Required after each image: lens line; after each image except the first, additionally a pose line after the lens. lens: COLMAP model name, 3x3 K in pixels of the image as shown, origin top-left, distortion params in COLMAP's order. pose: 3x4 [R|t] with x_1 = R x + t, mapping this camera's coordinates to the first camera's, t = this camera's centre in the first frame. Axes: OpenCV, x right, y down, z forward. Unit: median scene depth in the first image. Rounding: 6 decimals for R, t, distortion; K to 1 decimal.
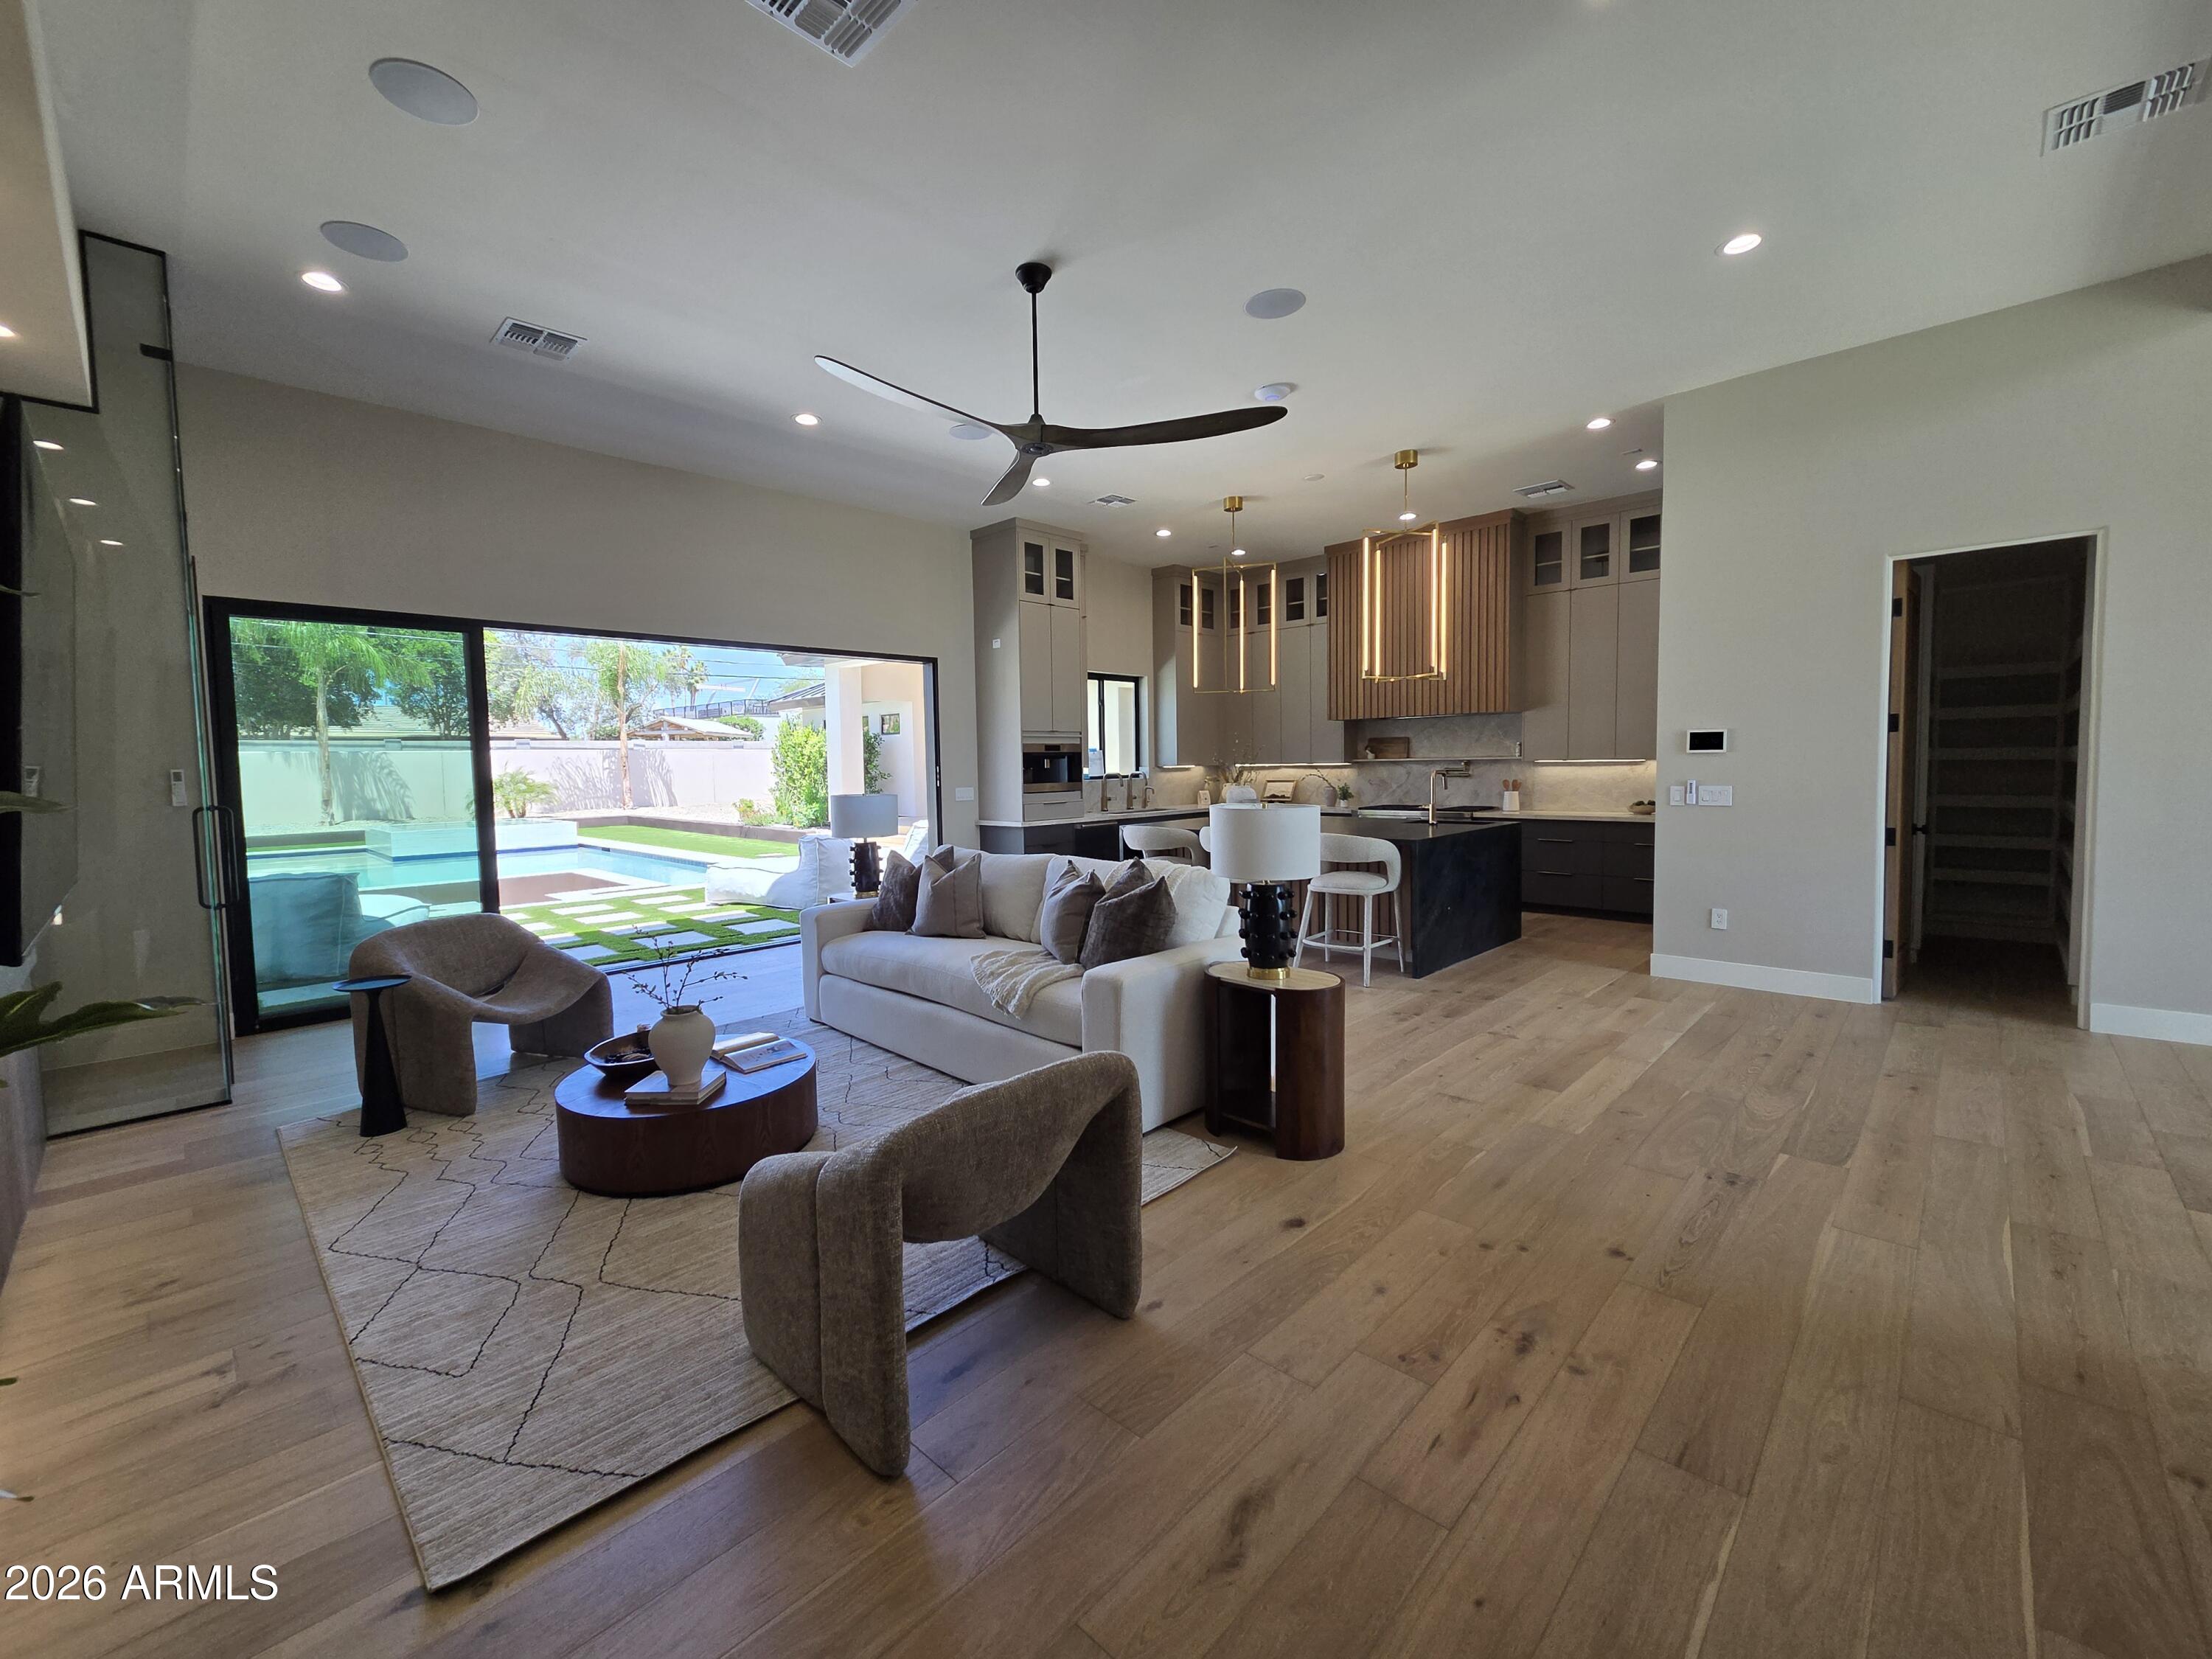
lens RADIAL K [[912.6, 0, 1100.9], [0, 912.6, 811.3], [0, 0, 1]] dist [-0.001845, -0.000454]
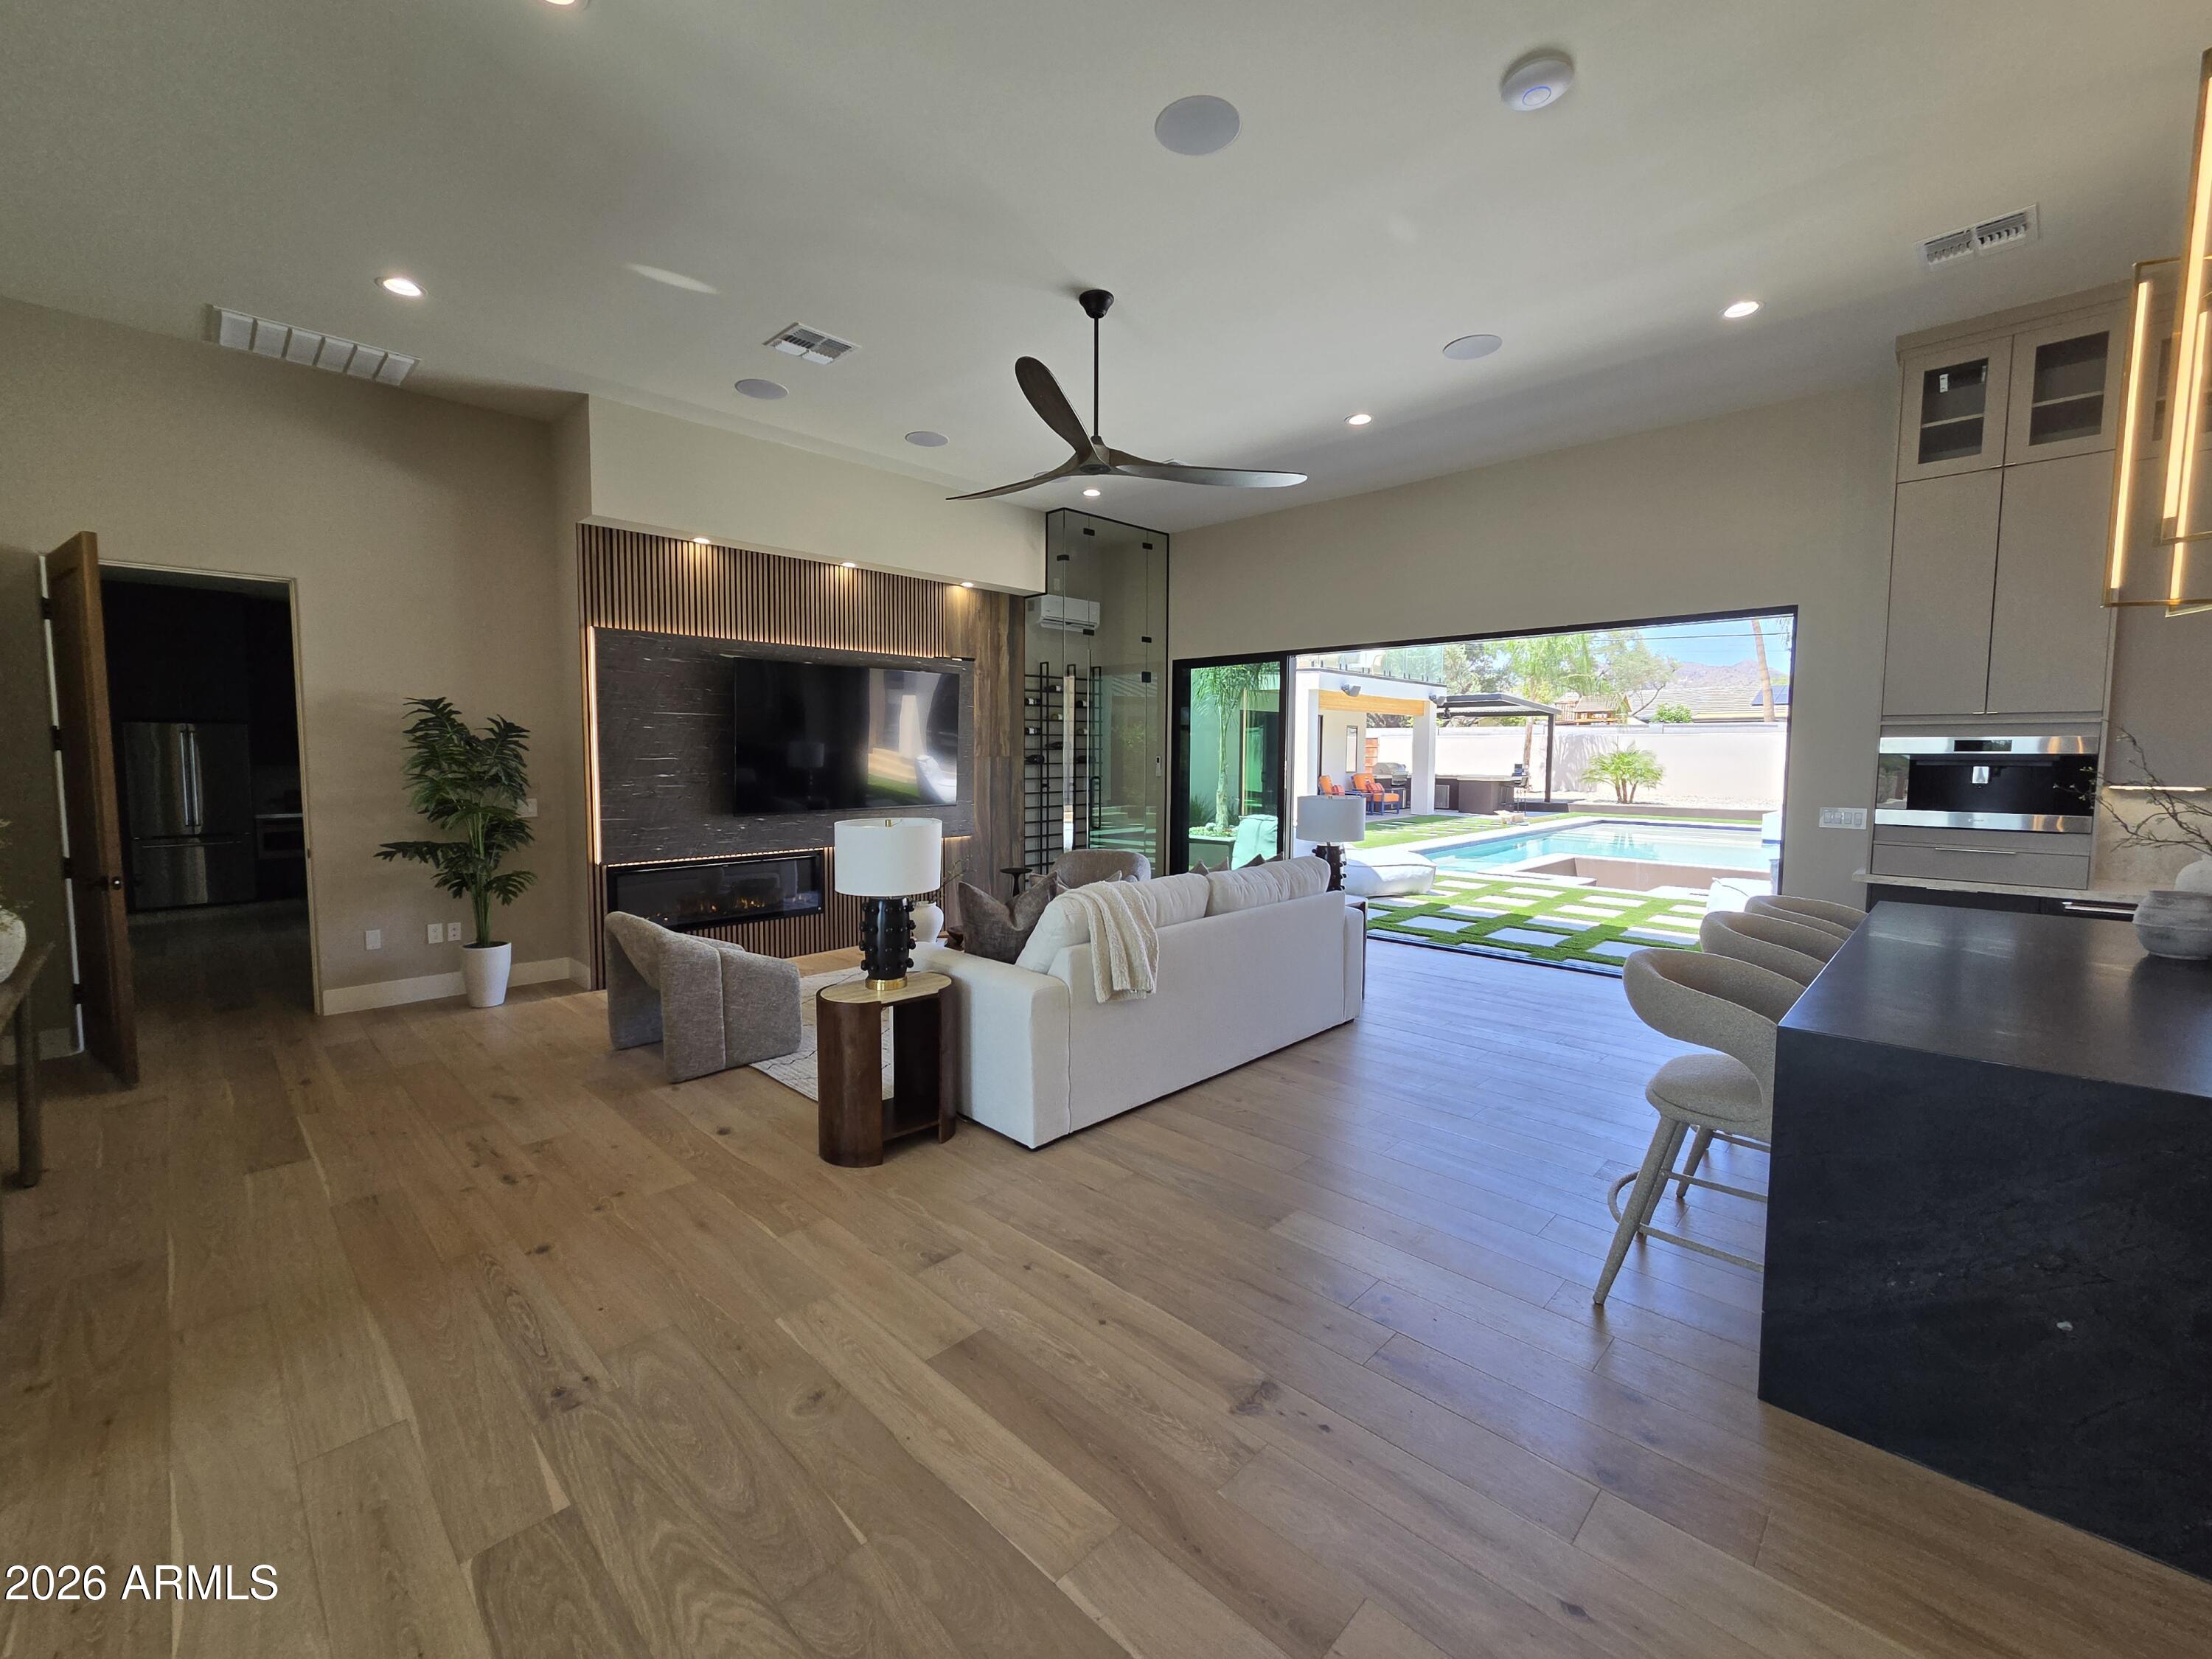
lens RADIAL K [[906.8, 0, 1090.3], [0, 906.8, 818.6], [0, 0, 1]] dist [0.000138, 0.000688]
pose [[-0.012833, 0.092874, -0.995595, 1.385320], [-0.049860, 0.994379, 0.093403, -0.139969], [0.998674, 0.050839, -0.008130, 1.426859]]
